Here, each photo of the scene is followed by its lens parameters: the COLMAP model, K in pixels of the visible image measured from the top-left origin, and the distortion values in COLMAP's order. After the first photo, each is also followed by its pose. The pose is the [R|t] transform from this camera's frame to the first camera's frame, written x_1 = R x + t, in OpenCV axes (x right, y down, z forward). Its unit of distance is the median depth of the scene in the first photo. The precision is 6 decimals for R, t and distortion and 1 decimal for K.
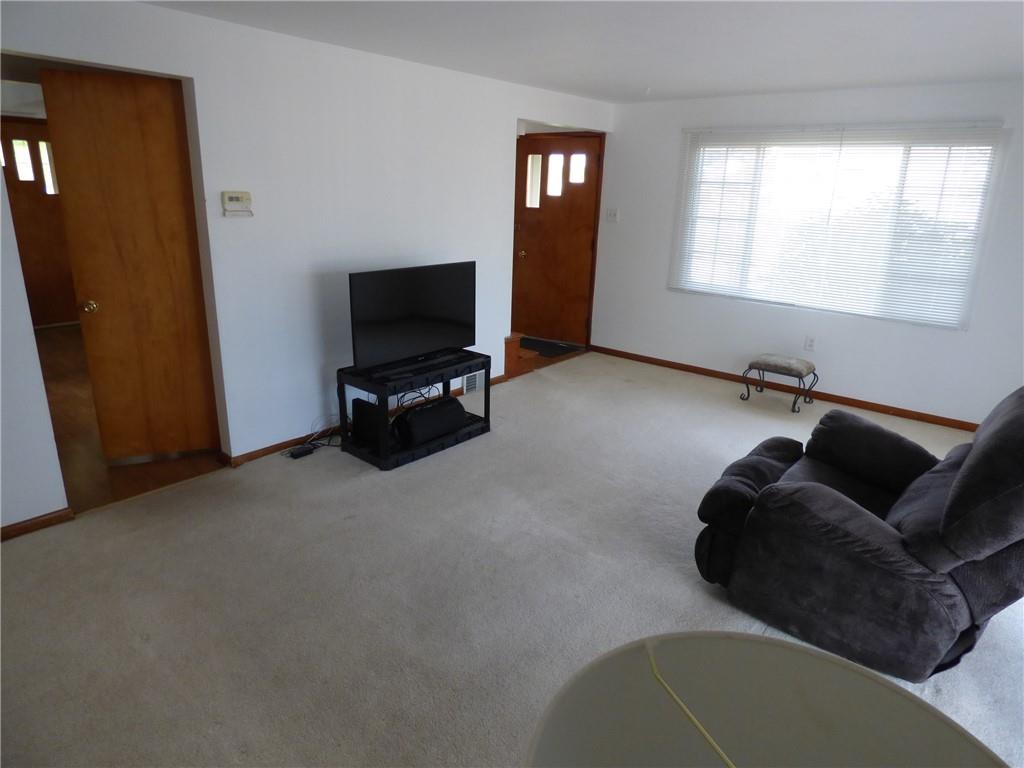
lens RADIAL K [[621.5, 0, 512.0], [0, 621.5, 384.0], [0, 0, 1]] dist [-0.020116, -0.000766]
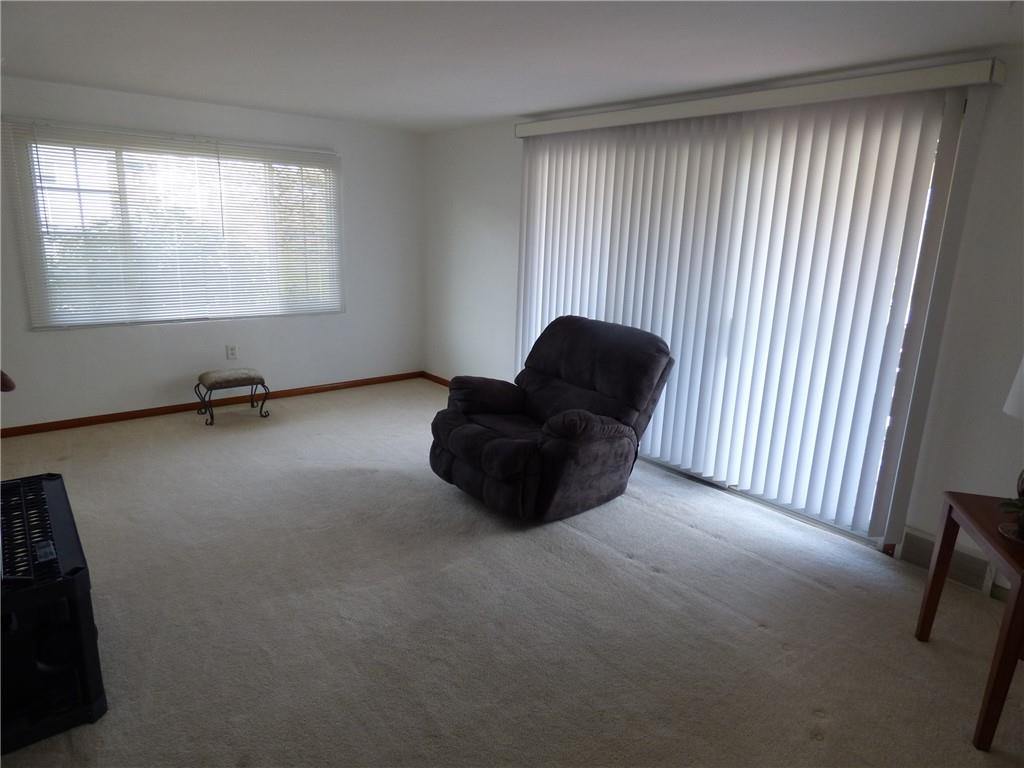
lens RADIAL K [[631.9, 0, 512.0], [0, 631.9, 384.0], [0, 0, 1]] dist [-0.001791, -0.000374]
pose [[0.179582, -0.264141, 0.947618, -0.456861], [0.262831, 0.941144, 0.212527, -0.123211], [-0.947982, 0.210898, 0.238437, 0.351877]]
